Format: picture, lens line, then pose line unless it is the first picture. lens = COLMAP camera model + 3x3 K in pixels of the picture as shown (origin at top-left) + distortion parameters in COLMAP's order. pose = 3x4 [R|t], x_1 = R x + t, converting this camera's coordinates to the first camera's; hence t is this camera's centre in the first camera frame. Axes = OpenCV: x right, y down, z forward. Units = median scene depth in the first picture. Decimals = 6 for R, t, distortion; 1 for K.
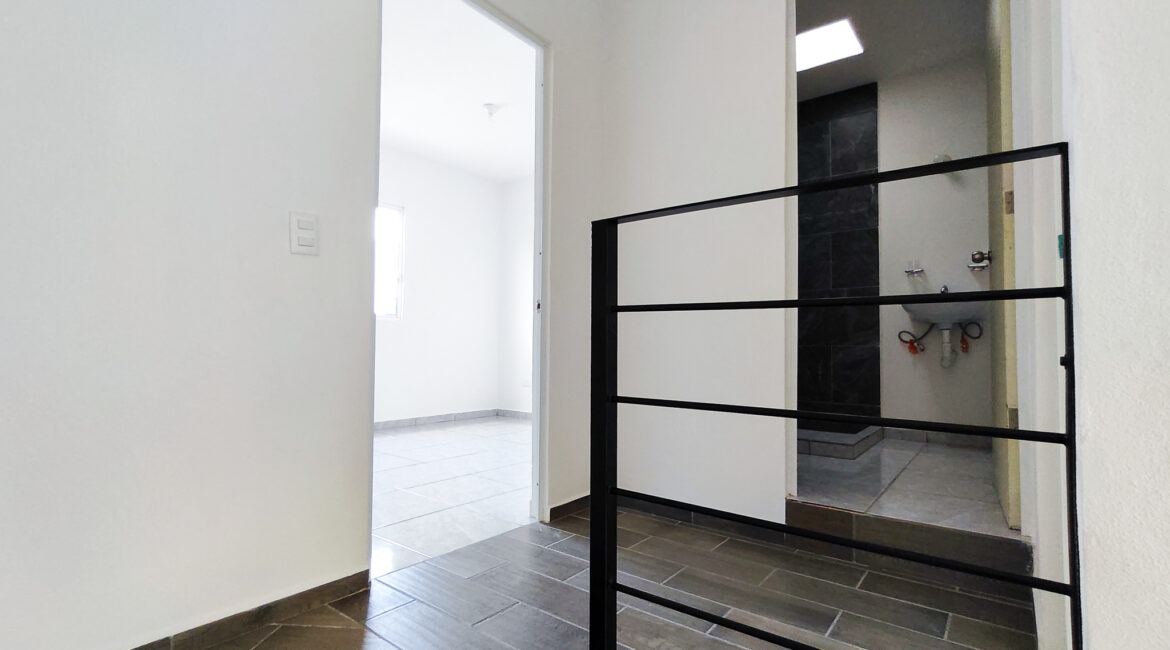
lens RADIAL K [[535.3, 0, 590.1], [0, 535.3, 327.5], [0, 0, 1]] dist [0.001943, 0.000479]
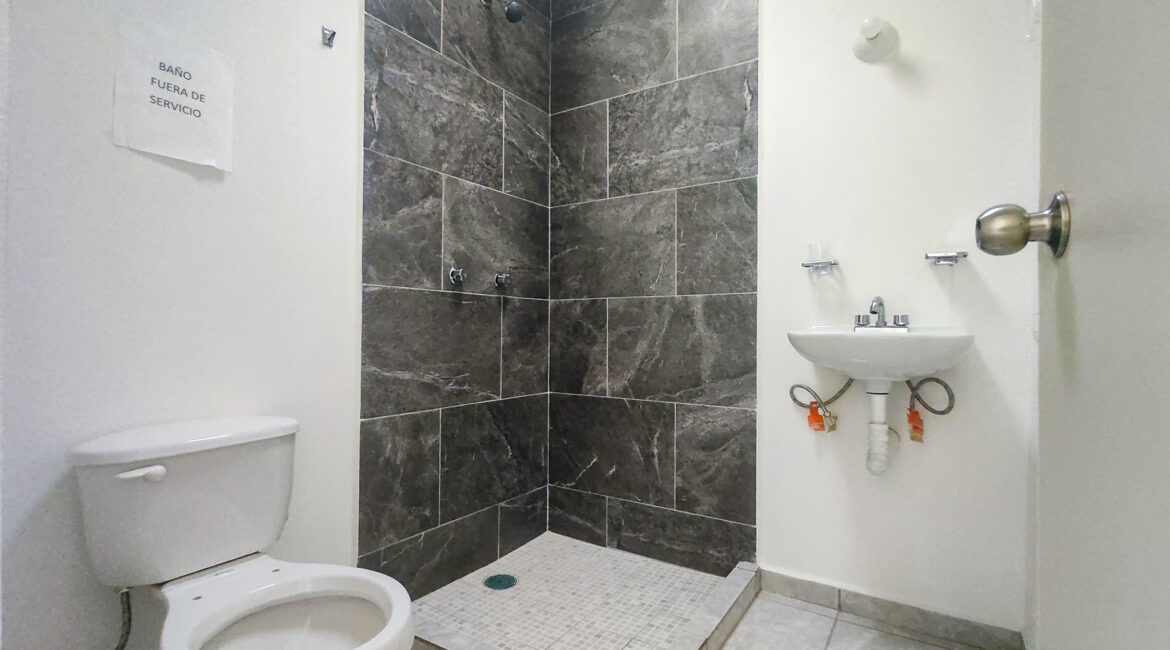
lens RADIAL K [[535.3, 0, 590.1], [0, 535.3, 327.5], [0, 0, 1]] dist [0.001943, 0.000479]
pose [[0.996564, -0.005464, 0.082645, 0.351728], [0.002474, 0.999340, 0.036237, -0.065270], [-0.082789, -0.035908, 0.995920, 0.522489]]
